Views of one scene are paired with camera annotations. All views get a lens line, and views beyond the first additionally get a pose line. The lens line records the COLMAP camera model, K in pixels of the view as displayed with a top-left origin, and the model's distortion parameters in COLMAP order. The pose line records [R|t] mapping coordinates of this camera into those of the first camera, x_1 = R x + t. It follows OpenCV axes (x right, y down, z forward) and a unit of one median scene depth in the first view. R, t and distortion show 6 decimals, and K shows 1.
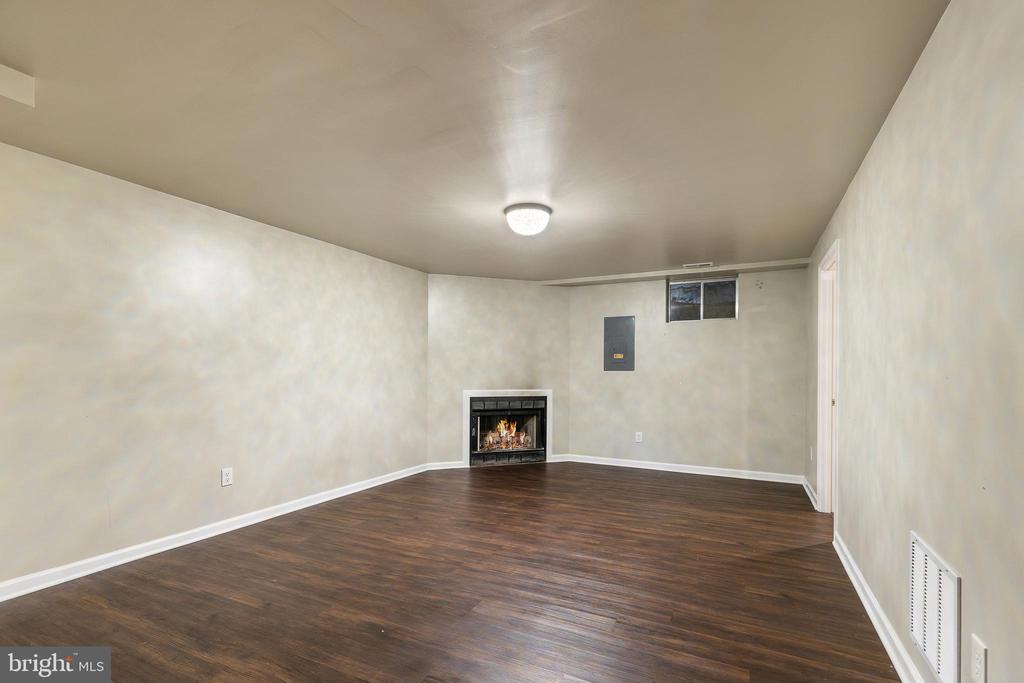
lens RADIAL K [[465.8, 0, 521.0], [0, 465.8, 354.2], [0, 0, 1]] dist [0.017035, -0.000112]
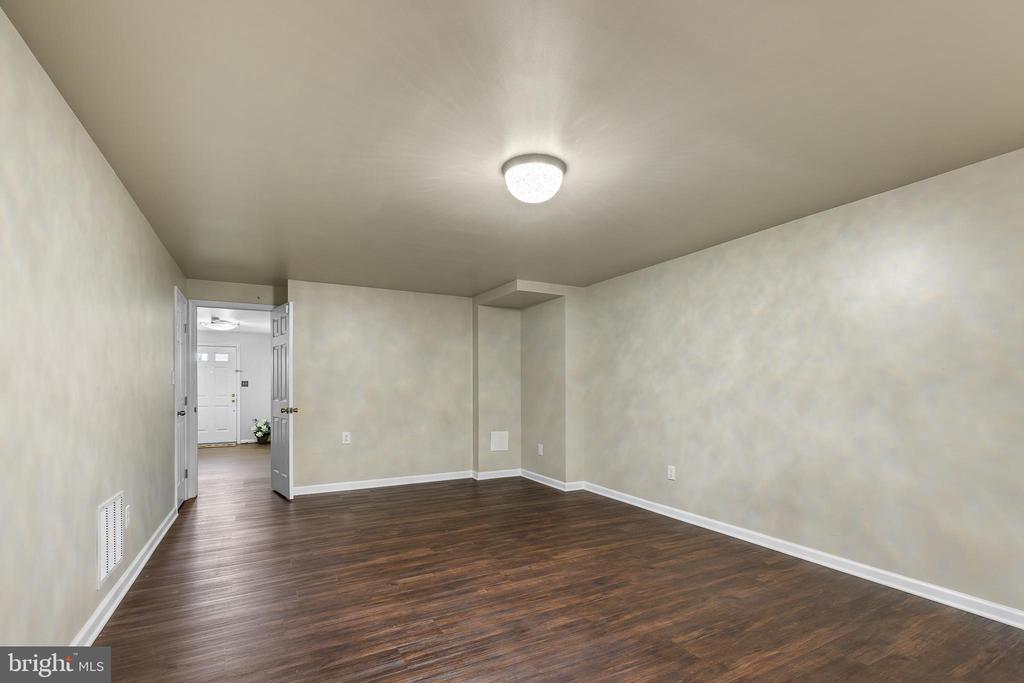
lens RADIAL K [[468.9, 0, 510.6], [0, 468.9, 375.6], [0, 0, 1]] dist [0.001268, 0.000173]
pose [[-0.591253, -0.029442, -0.805949, 0.581981], [0.023137, 0.998303, -0.053442, 0.057226], [0.806154, -0.050245, -0.589568, 1.297555]]
